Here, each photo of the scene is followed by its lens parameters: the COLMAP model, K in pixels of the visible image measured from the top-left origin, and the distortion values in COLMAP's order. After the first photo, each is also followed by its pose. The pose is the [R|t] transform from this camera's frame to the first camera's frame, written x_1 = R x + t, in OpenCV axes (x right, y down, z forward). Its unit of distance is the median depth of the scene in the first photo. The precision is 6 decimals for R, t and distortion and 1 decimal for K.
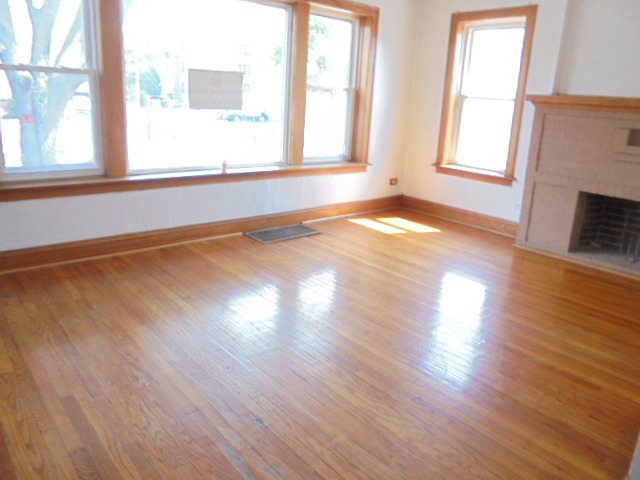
lens RADIAL K [[491.9, 0, 320.4], [0, 491.9, 241.5], [0, 0, 1]] dist [-0.088109, 0.052744]
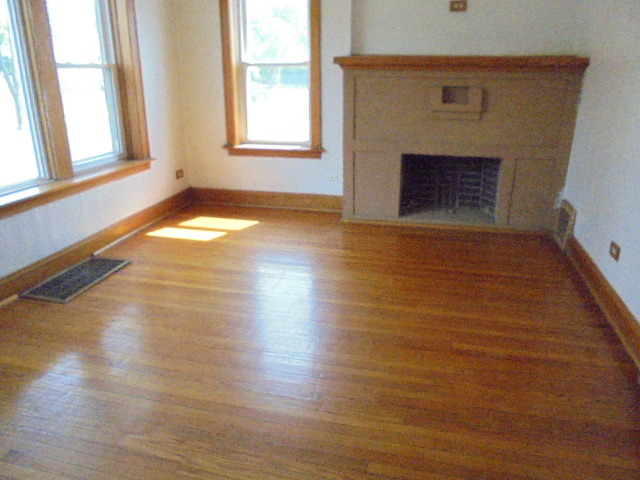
lens RADIAL K [[491.9, 0, 318.9], [0, 491.9, 239.3], [0, 0, 1]] dist [-0.088109, 0.052744]
pose [[0.816726, -0.241992, 0.523830, -0.135375], [0.208870, 0.970233, 0.122557, -0.078617], [-0.537895, 0.009317, 0.842960, 0.212914]]
